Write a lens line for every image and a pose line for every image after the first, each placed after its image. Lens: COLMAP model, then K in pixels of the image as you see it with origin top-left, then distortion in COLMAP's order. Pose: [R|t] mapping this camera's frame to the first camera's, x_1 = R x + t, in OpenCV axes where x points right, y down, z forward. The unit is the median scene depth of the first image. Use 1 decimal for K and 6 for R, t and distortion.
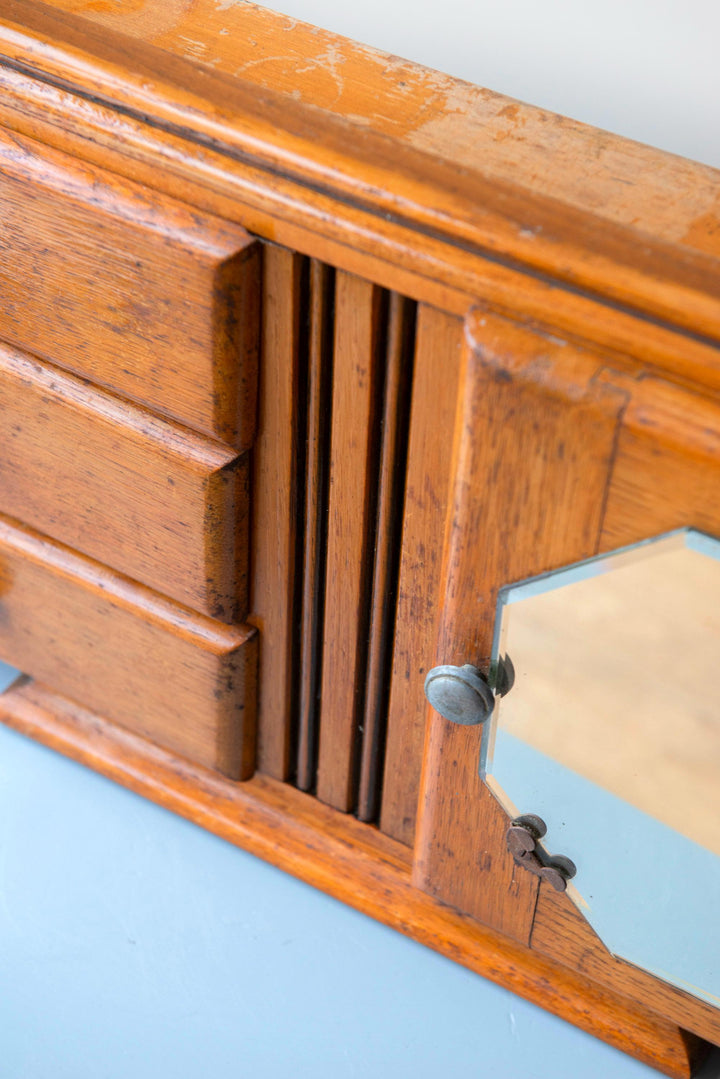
lens RADIAL K [[2088.8, 0, 360.0], [0, 2088.8, 539.5], [0, 0, 1]] dist [0.115373, -0.148653]
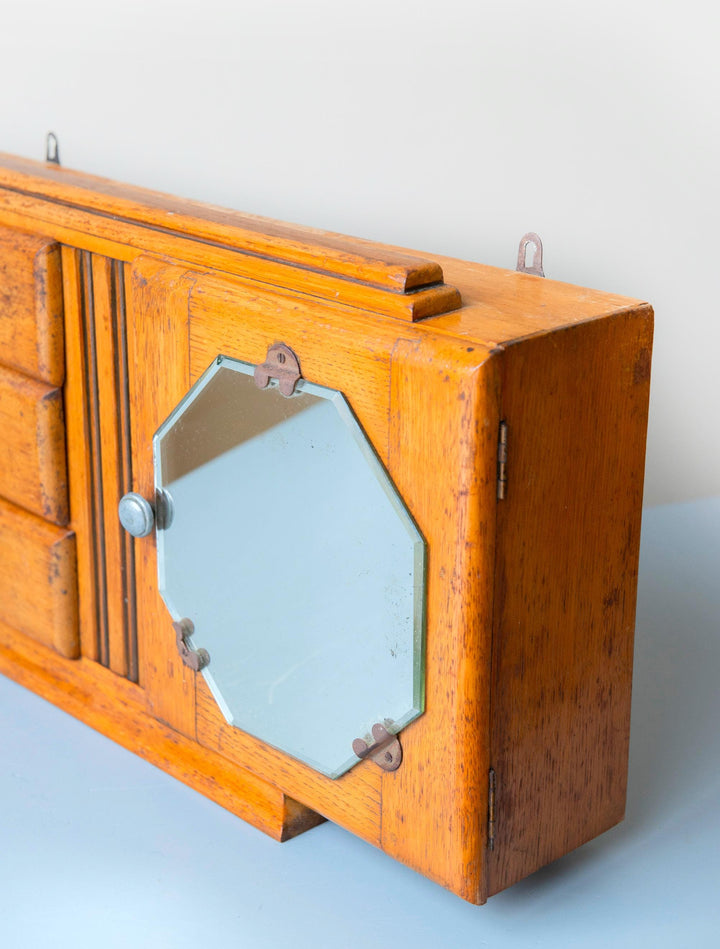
lens RADIAL K [[1719.3, 0, 362.5], [0, 1719.3, 415.6], [0, 0, 1]] dist [0.158831, 0.049539]
pose [[0.966412, 0.043569, -0.253279, 0.537579], [-0.147442, 0.901199, -0.407554, 0.510217], [0.210498, 0.431209, 0.877354, -0.162901]]
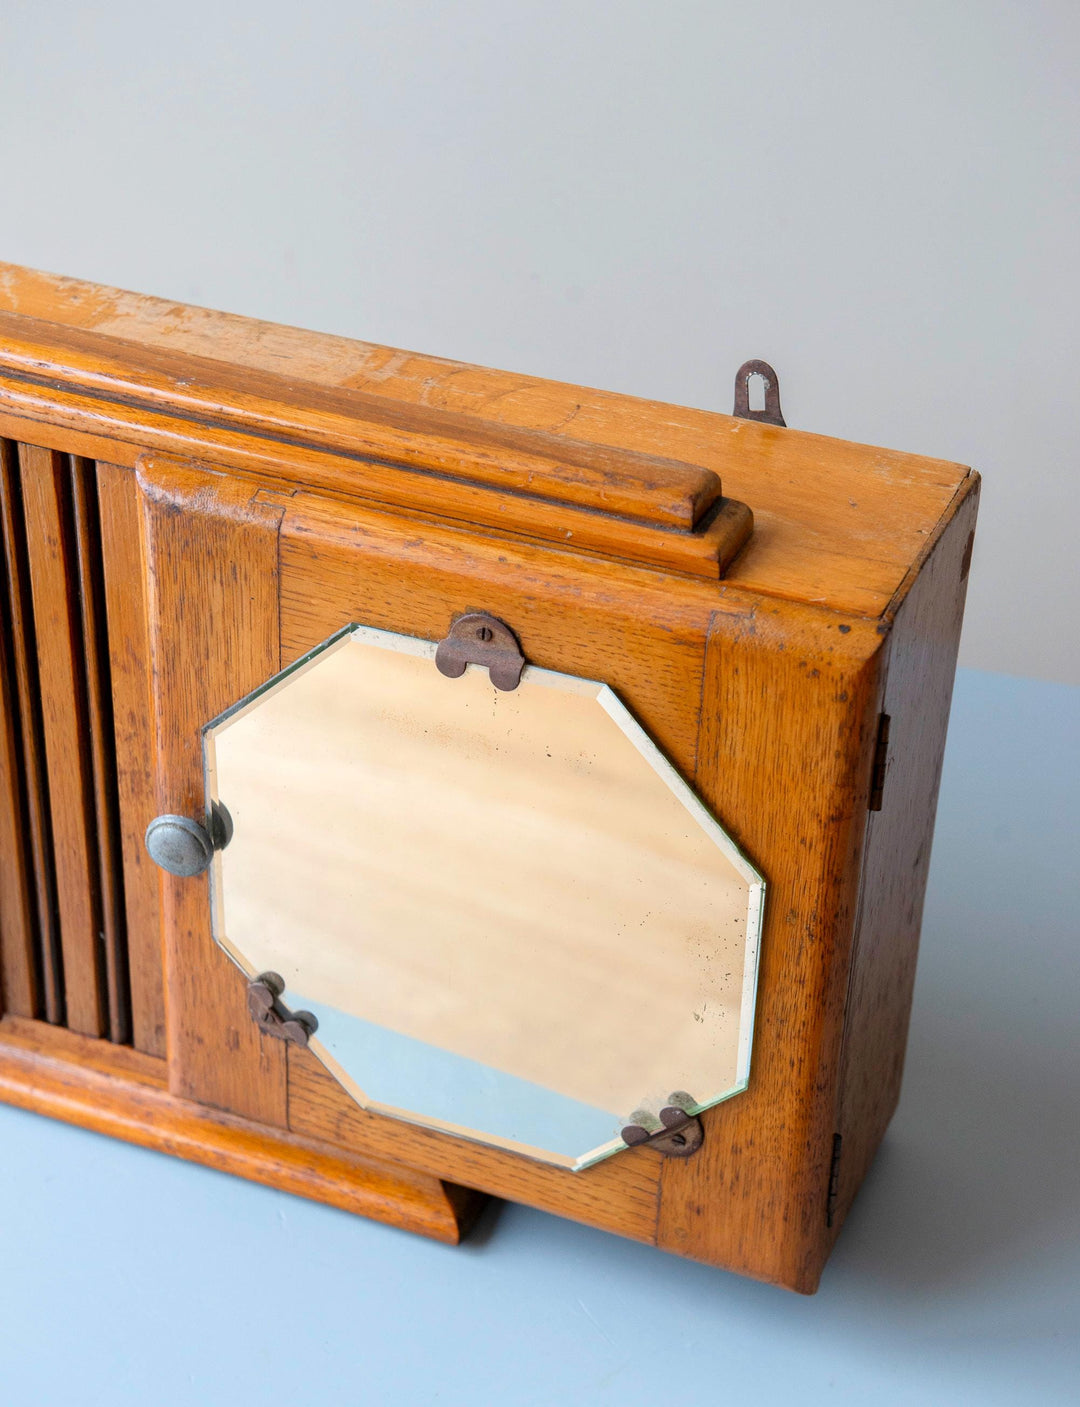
lens RADIAL K [[2671.5, 0, 540.0], [0, 2671.5, 703.5], [0, 0, 1]] dist [0.158879, 0.076747]
pose [[0.987624, -0.094596, 0.125102, 0.063051], [0.114976, 0.979184, -0.167271, 0.243485], [-0.106675, 0.179585, 0.977942, -0.333881]]
